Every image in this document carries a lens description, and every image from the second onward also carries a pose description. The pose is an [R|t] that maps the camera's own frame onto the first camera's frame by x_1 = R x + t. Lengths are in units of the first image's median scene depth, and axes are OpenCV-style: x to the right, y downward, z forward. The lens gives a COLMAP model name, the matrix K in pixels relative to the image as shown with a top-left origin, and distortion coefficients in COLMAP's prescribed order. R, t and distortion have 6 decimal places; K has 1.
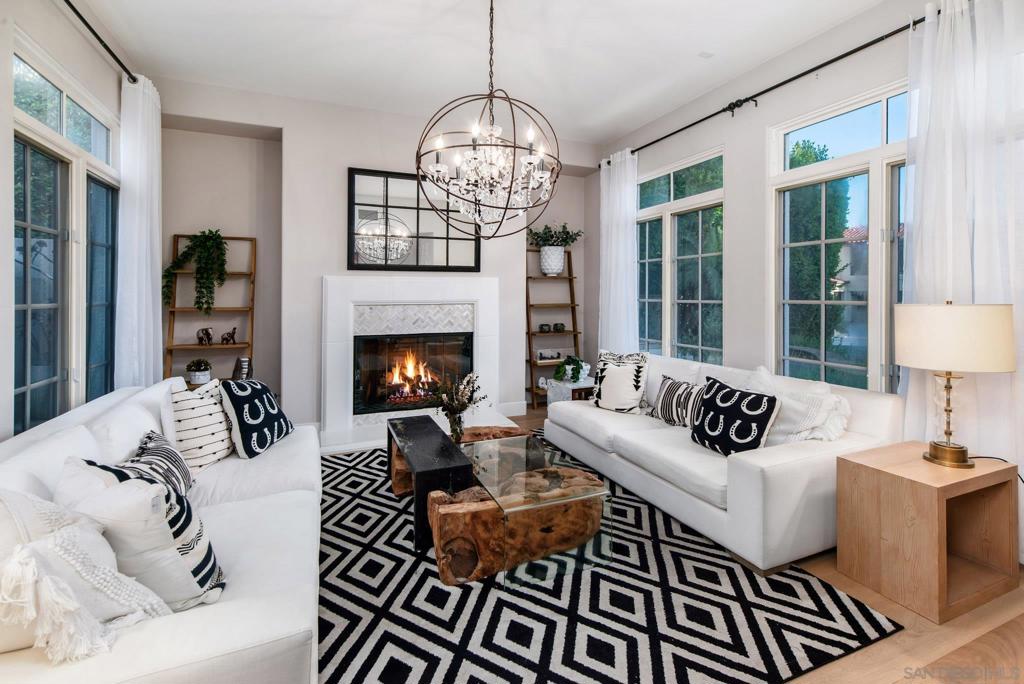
lens RADIAL K [[464.8, 0, 511.6], [0, 464.8, 297.2], [0, 0, 1]] dist [0.002628, -0.000248]
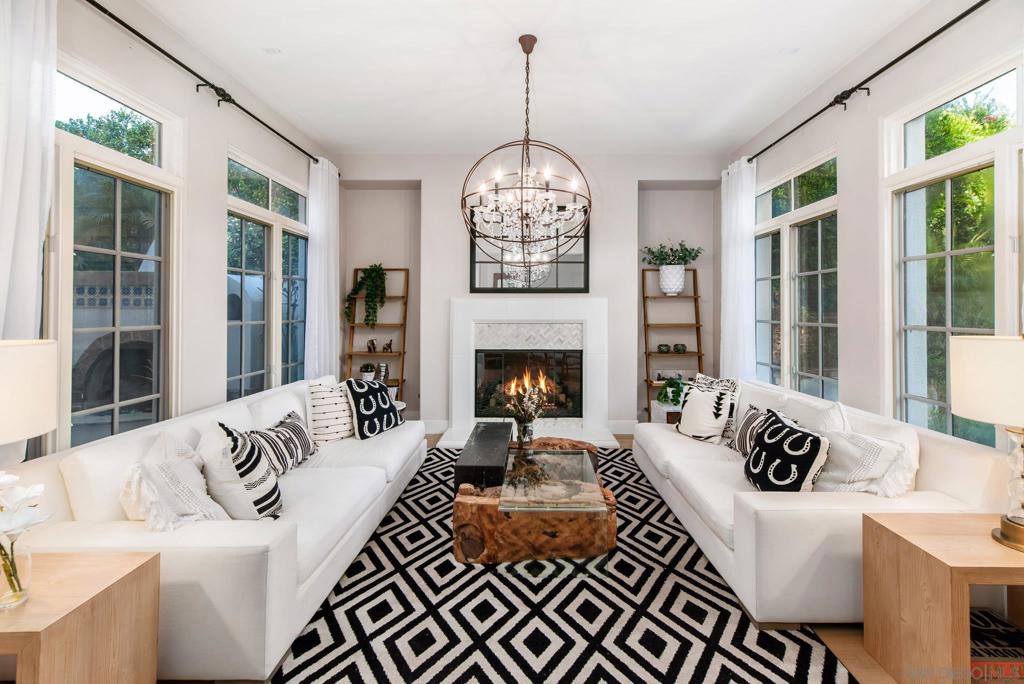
lens RADIAL K [[453.7, 0, 513.0], [0, 453.7, 310.5], [0, 0, 1]] dist [0.001956, -0.000001]
pose [[0.917144, 0.001831, -0.398552, 0.338959], [-0.003888, 0.999983, -0.004352, -0.016879], [0.398537, 0.005541, 0.917135, -0.013912]]
